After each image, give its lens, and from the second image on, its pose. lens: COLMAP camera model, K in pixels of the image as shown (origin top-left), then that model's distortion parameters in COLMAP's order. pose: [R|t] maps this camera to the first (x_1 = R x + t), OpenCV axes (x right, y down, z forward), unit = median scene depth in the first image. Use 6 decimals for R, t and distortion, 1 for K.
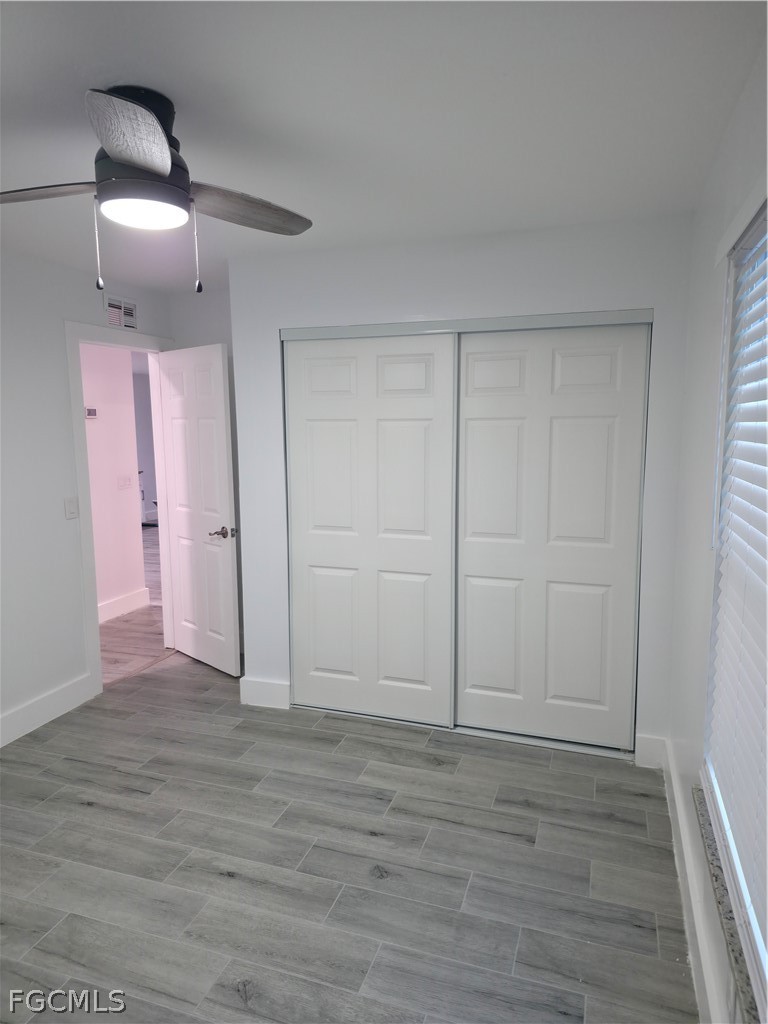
lens RADIAL K [[680.4, 0, 384.0], [0, 680.4, 512.0], [0, 0, 1]] dist [0.022152, -0.001843]
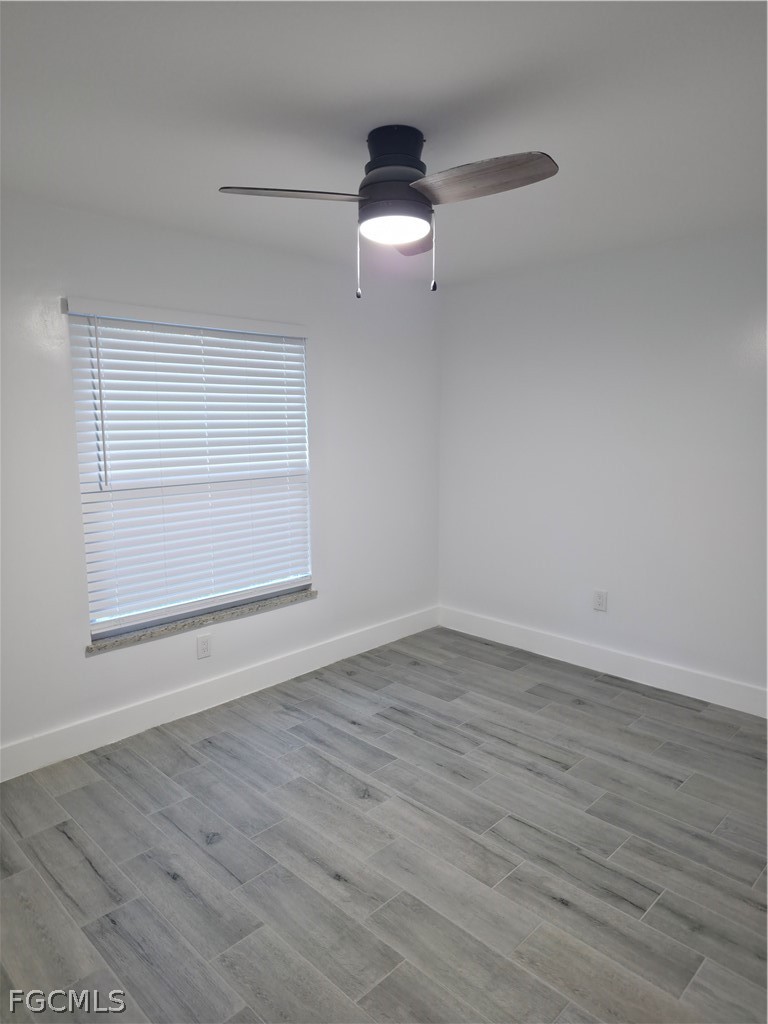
lens RADIAL K [[649.8, 0, 382.9], [0, 649.8, 520.6], [0, 0, 1]] dist [0.072116, -0.082281]
pose [[-0.899708, -0.061396, 0.432154, -0.665578], [0.064822, 0.960287, 0.271382, -0.201637], [-0.431653, 0.272177, -0.859997, 1.672916]]
